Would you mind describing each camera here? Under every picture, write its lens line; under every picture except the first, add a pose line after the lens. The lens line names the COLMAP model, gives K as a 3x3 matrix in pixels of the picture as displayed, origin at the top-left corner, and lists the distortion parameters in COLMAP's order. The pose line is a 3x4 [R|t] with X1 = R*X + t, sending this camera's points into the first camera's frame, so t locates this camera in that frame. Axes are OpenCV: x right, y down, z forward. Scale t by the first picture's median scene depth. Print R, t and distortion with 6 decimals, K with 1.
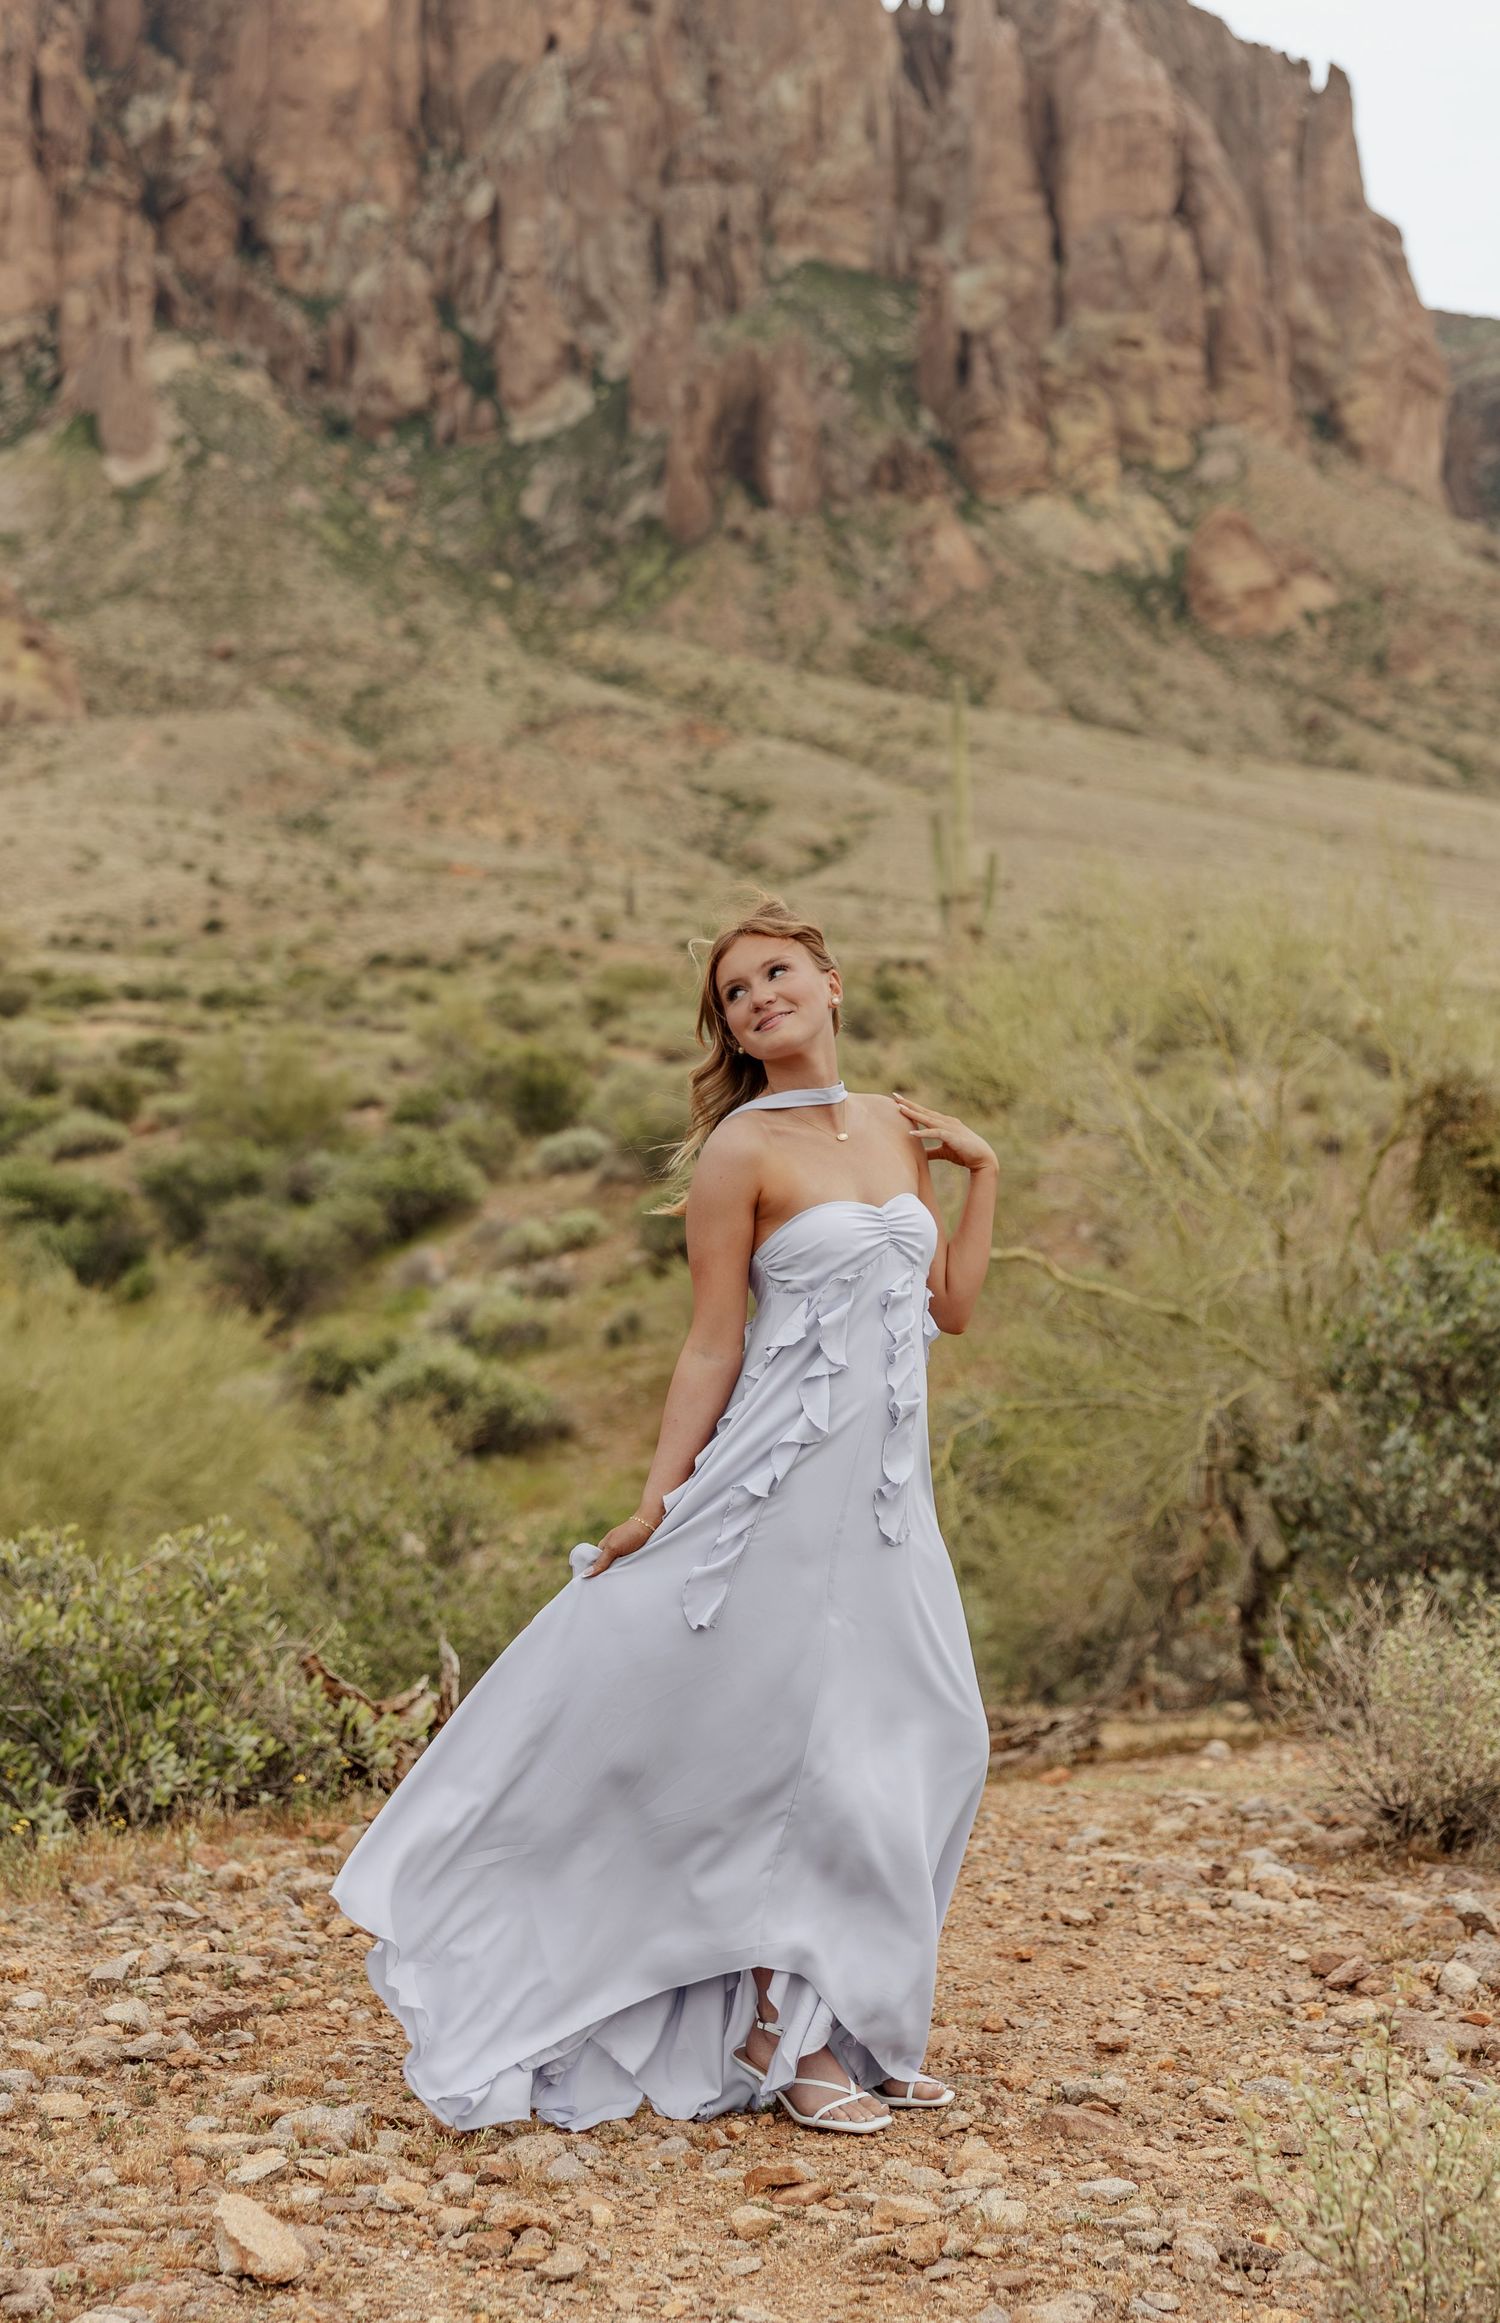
lens RADIAL K [[3724.4, 0, 750.2], [0, 3724.4, 1036.1], [0, 0, 1]] dist [-0.005450, 0.006226]
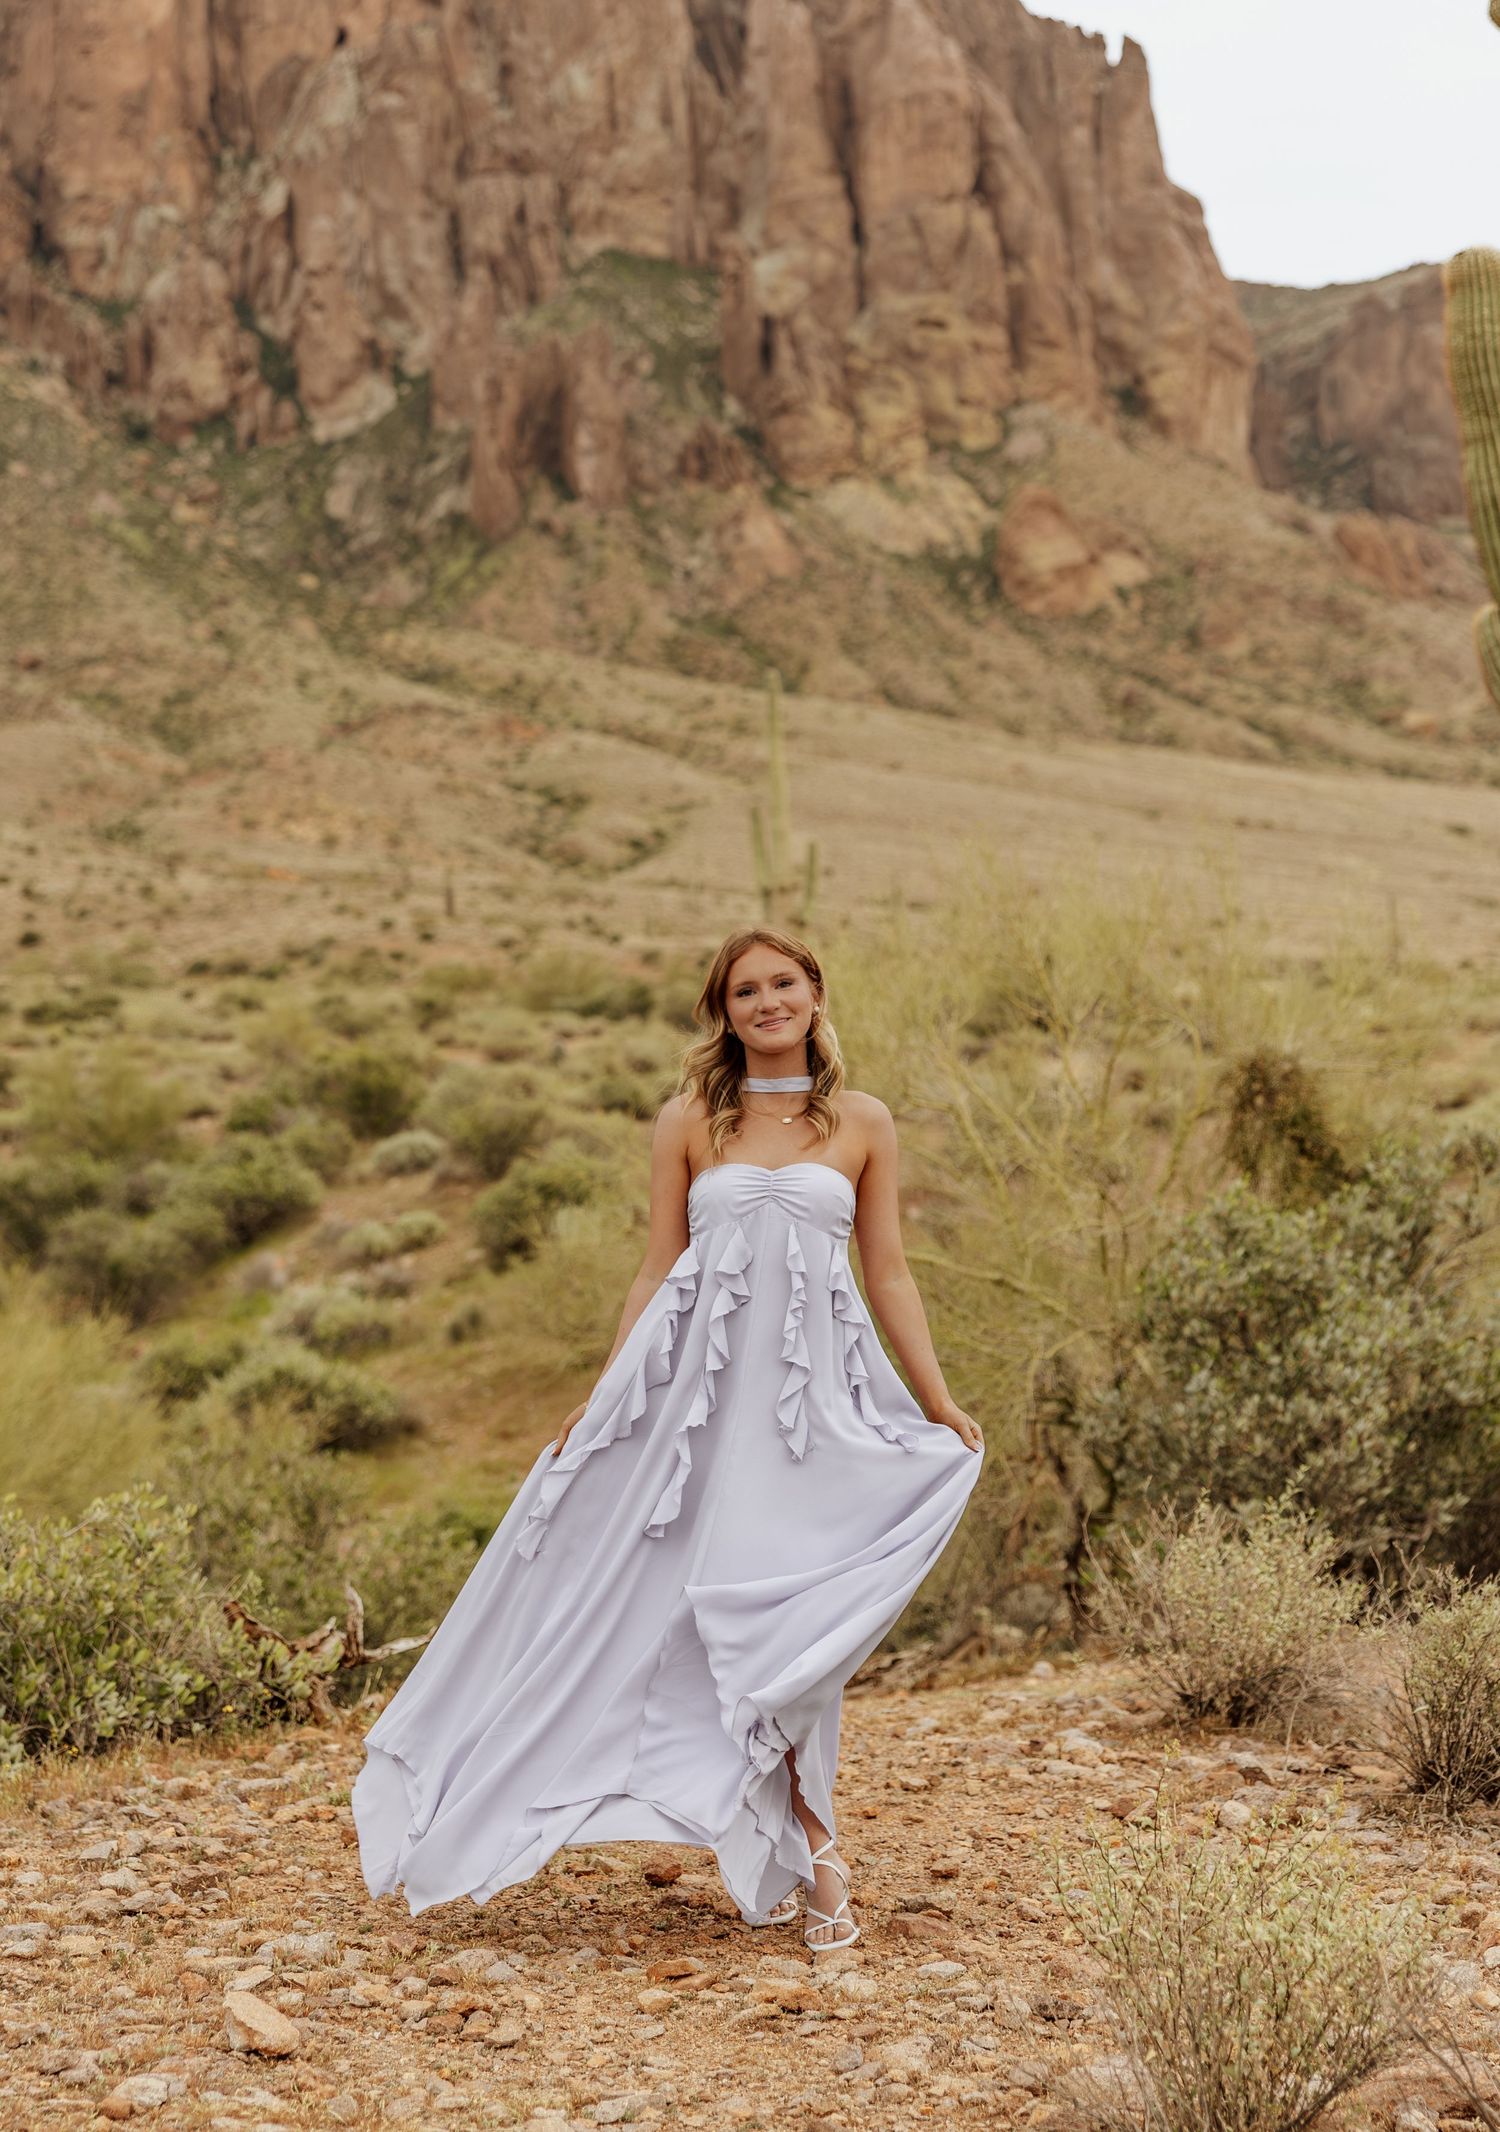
lens RADIAL K [[2995.1, 0, 750.0], [0, 2995.1, 1066.0], [0, 0, 1]] dist [-0.006224, -0.009616]
pose [[0.998562, -0.033320, 0.041996, 0.012672], [0.032967, 0.999415, 0.009089, 0.003174], [-0.042274, -0.007691, 0.999076, 0.197736]]
